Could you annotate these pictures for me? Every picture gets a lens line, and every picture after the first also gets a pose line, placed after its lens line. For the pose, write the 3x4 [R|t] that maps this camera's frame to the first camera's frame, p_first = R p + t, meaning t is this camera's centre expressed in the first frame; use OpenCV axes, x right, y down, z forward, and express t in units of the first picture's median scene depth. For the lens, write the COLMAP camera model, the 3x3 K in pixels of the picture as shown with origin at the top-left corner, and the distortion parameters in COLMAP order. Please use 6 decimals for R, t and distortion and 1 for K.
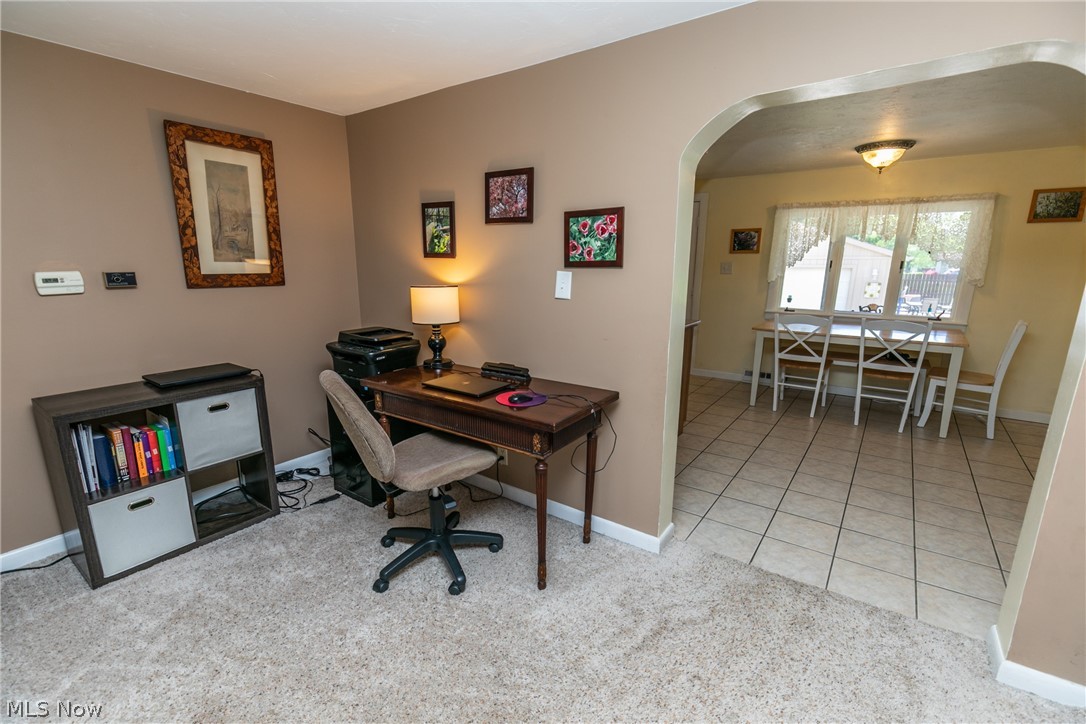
lens RADIAL K [[485.6, 0, 544.8], [0, 485.6, 371.2], [0, 0, 1]] dist [0.002340, -0.000236]
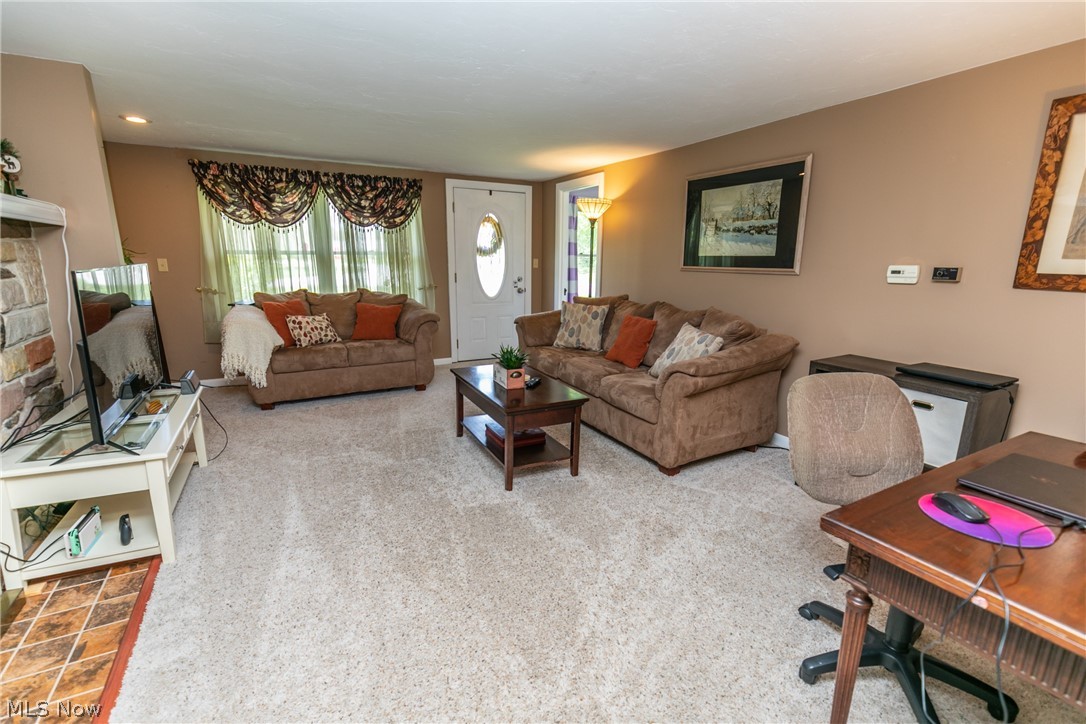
lens RADIAL K [[485.6, 0, 544.8], [0, 485.6, 371.2], [0, 0, 1]] dist [0.002340, -0.000236]
pose [[-0.427031, 0.209618, -0.879605, 0.494260], [-0.205835, 0.924687, 0.320290, -0.143529], [0.880498, 0.317828, -0.351723, 0.625846]]
